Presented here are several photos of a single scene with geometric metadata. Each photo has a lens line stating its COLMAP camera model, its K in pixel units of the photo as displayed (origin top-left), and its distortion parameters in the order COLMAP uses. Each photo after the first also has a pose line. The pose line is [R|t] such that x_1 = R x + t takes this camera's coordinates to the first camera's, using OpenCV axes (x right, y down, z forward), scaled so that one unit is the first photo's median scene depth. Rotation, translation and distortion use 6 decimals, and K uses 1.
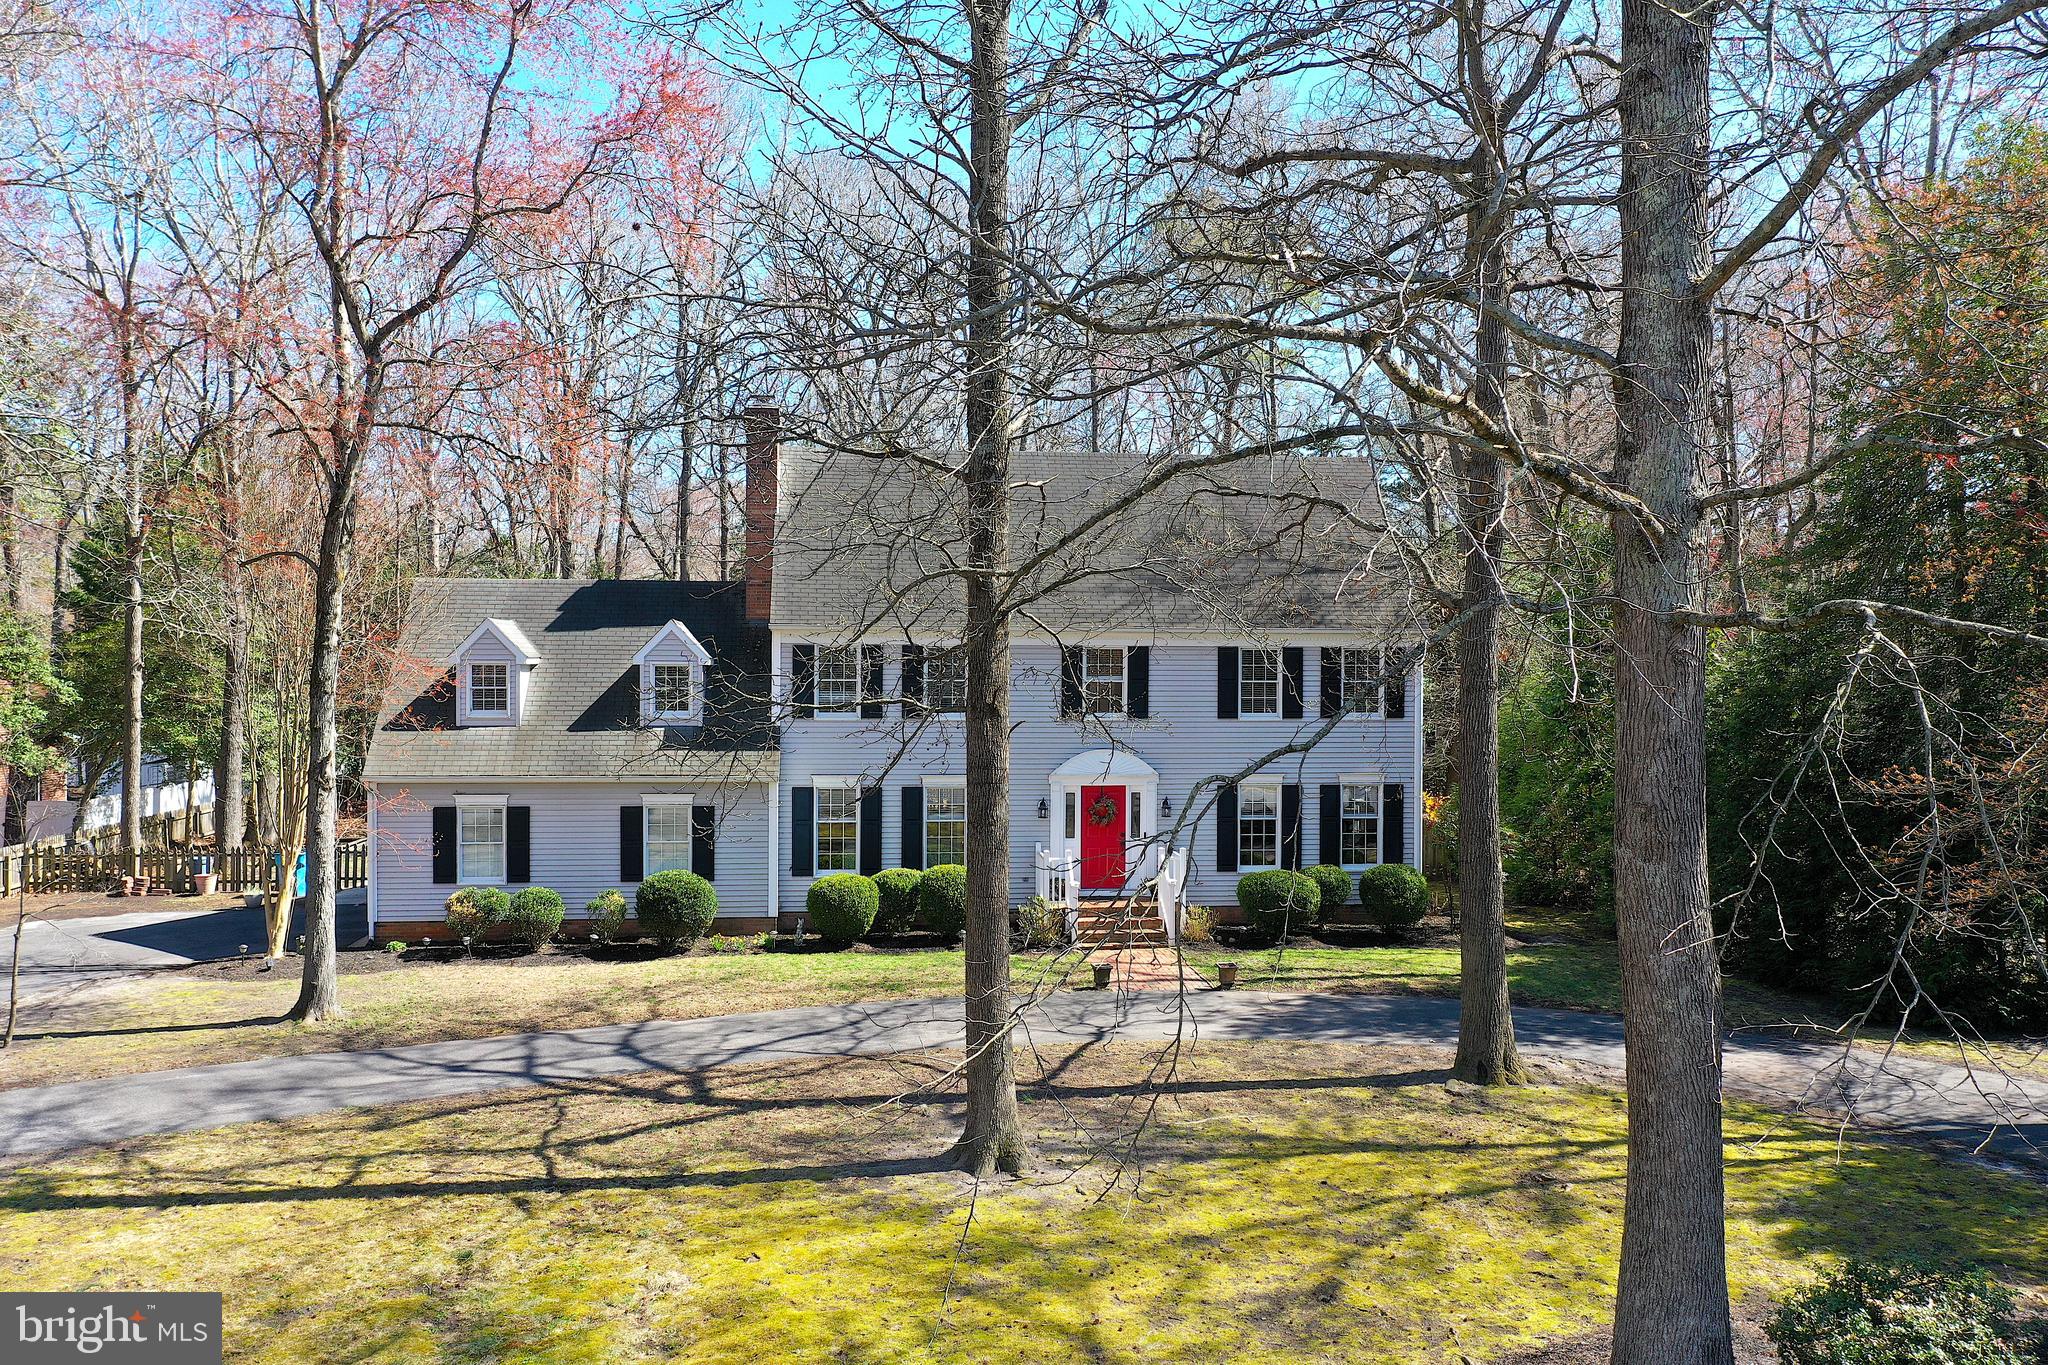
lens RADIAL K [[1644.0, 0, 1018.2], [0, 1644.0, 680.2], [0, 0, 1]] dist [0.003793, -0.013866]
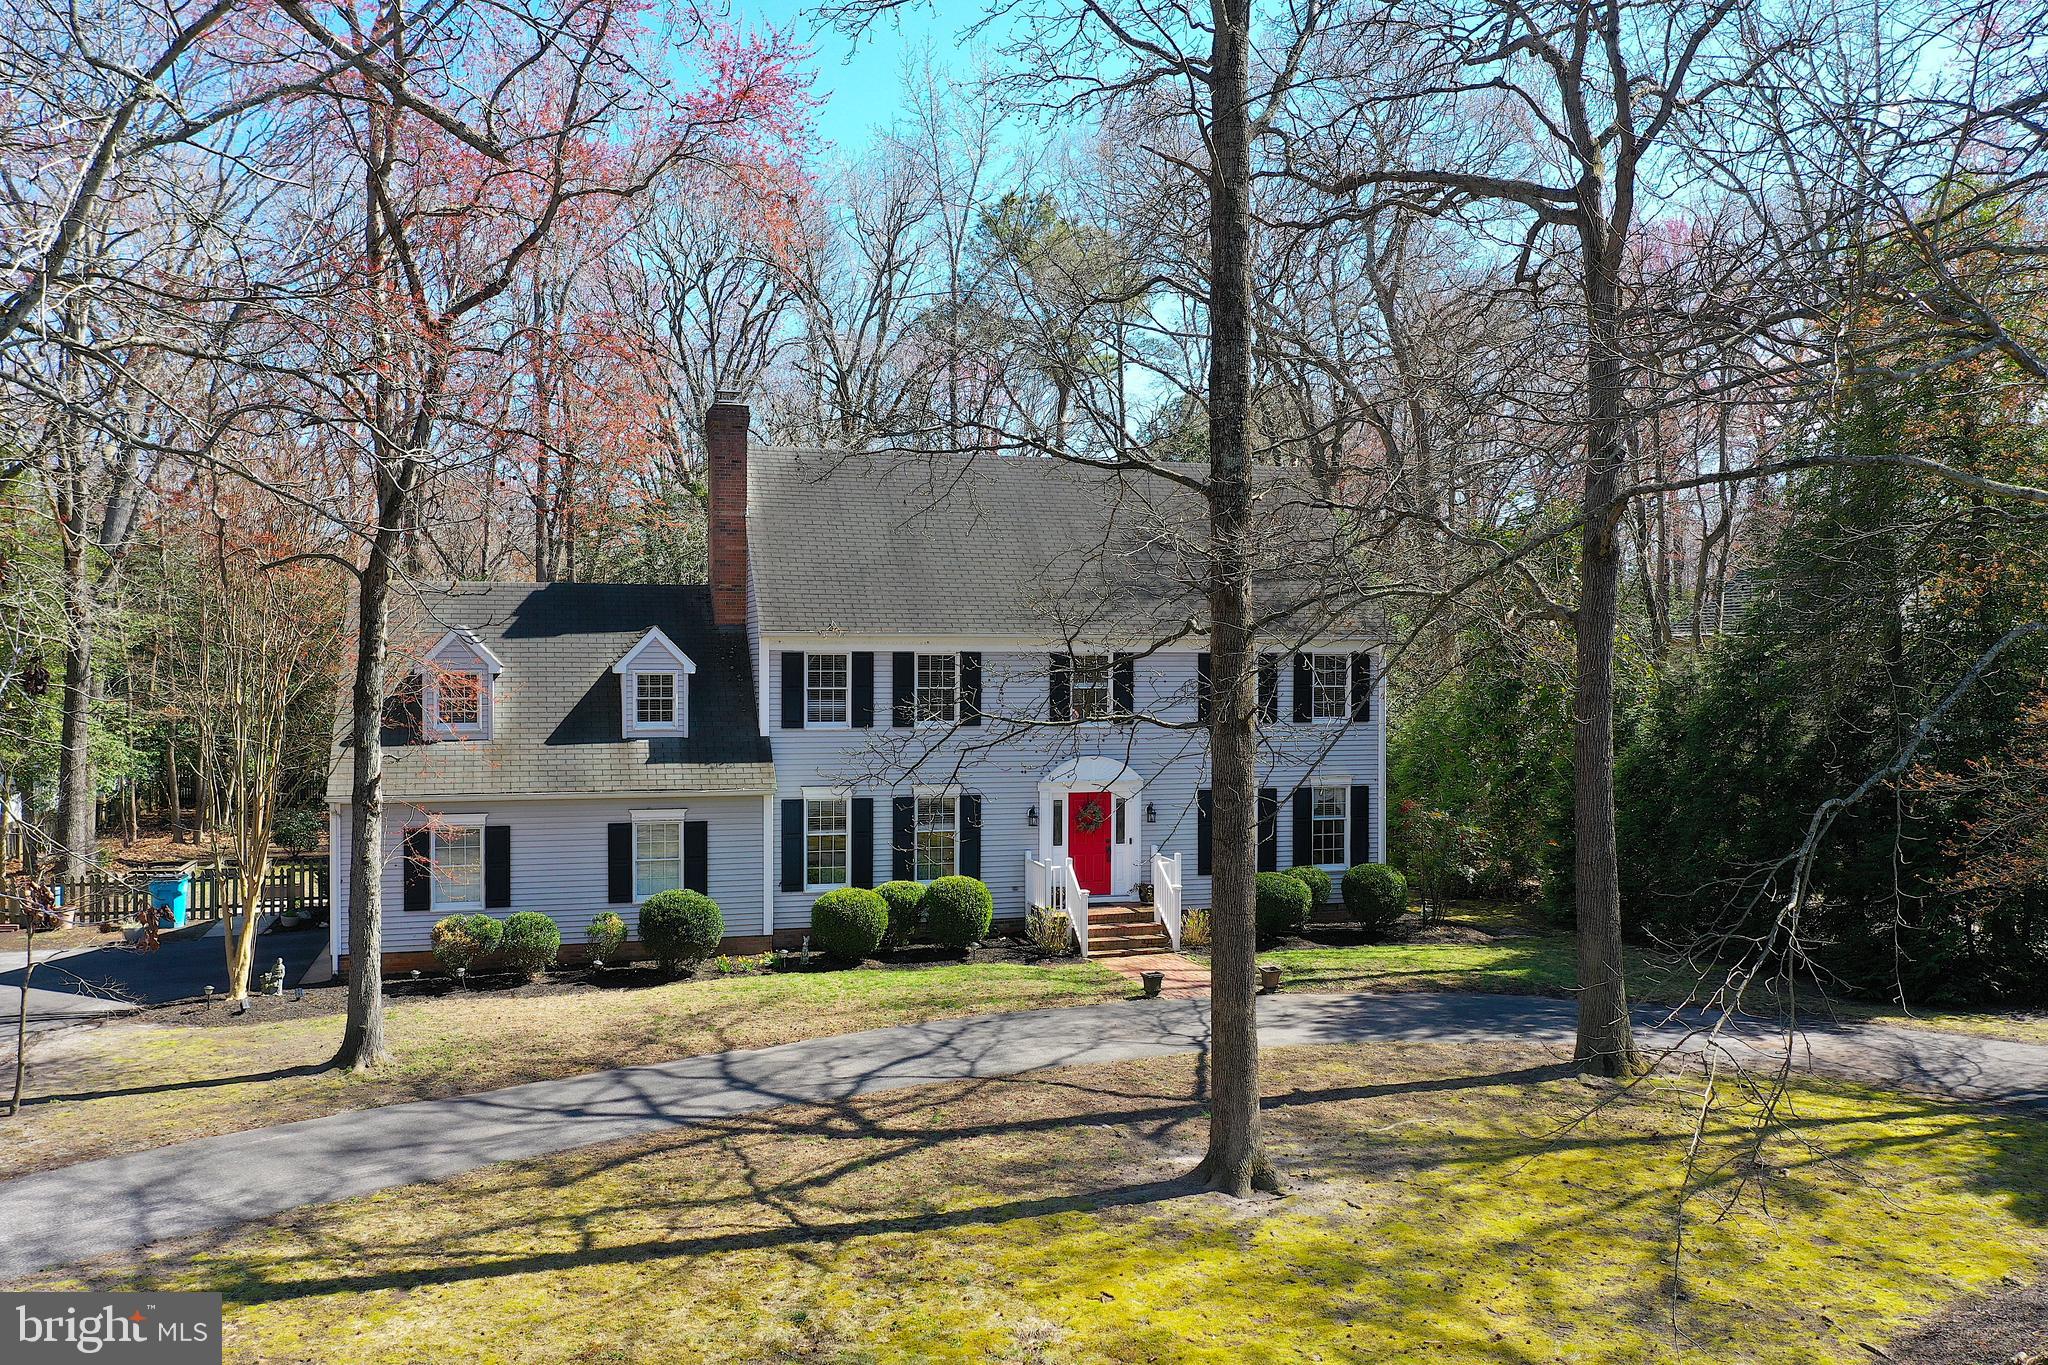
lens RADIAL K [[1644.0, 0, 1023.1], [0, 1644.0, 683.9], [0, 0, 1]] dist [0.003793, -0.013866]
pose [[0.983370, -0.005226, 0.181541, -0.182179], [0.004488, 0.999980, 0.004477, -0.006833], [-0.181560, -0.003588, 0.983373, 0.027361]]
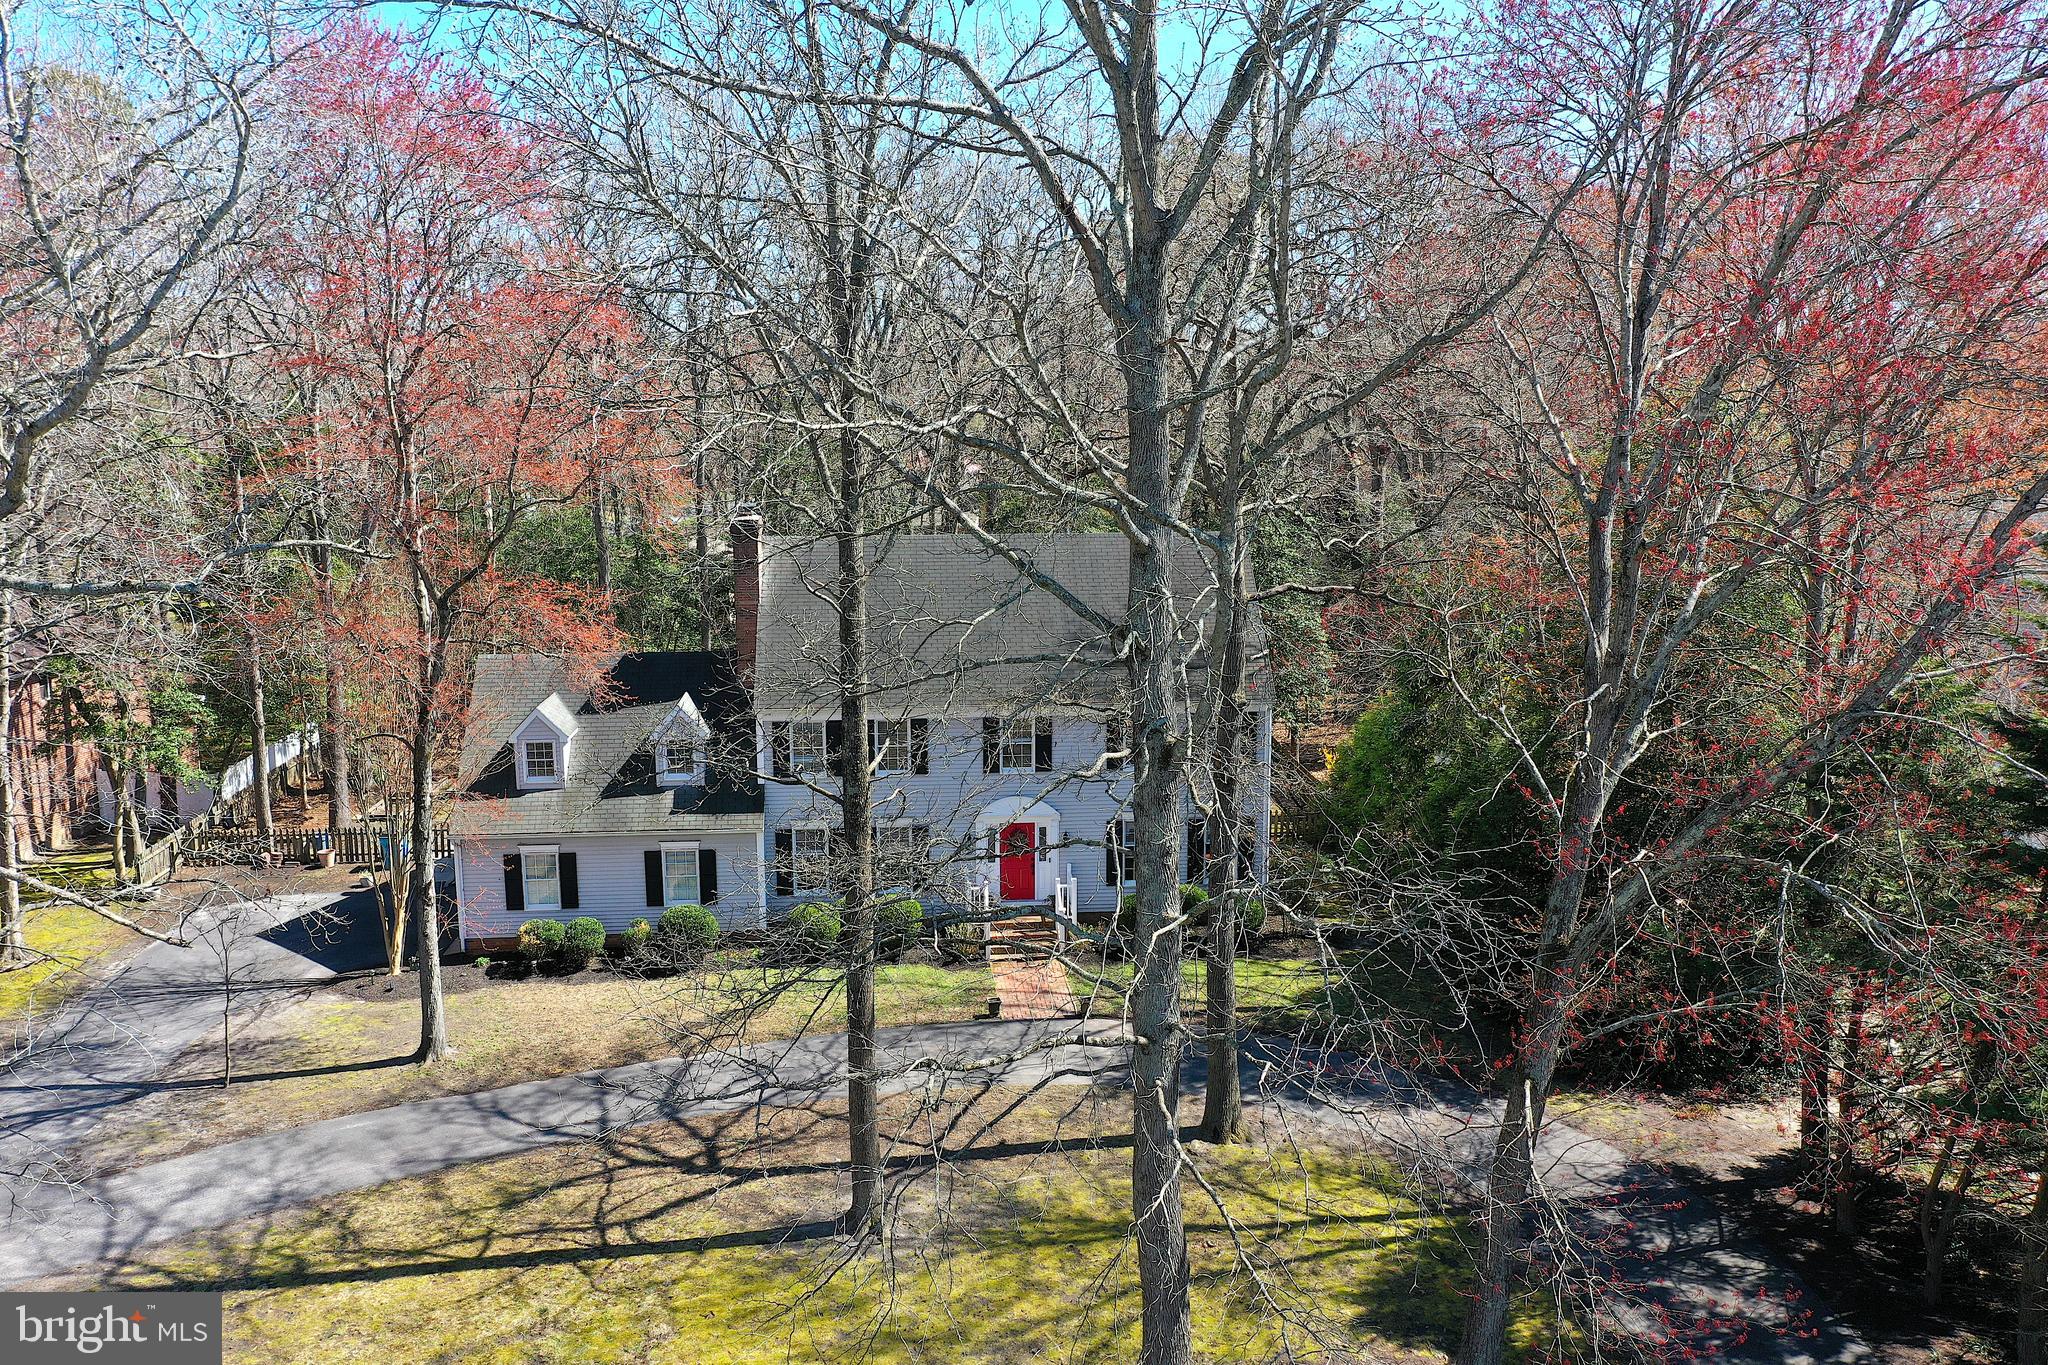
lens RADIAL K [[1644.0, 0, 1015.2], [0, 1644.0, 679.2], [0, 0, 1]] dist [0.003793, -0.013866]
pose [[0.999431, -0.003891, -0.033497, 0.100656], [0.009176, 0.987215, 0.159128, -0.270922], [0.032450, -0.159345, 0.986689, -0.269109]]
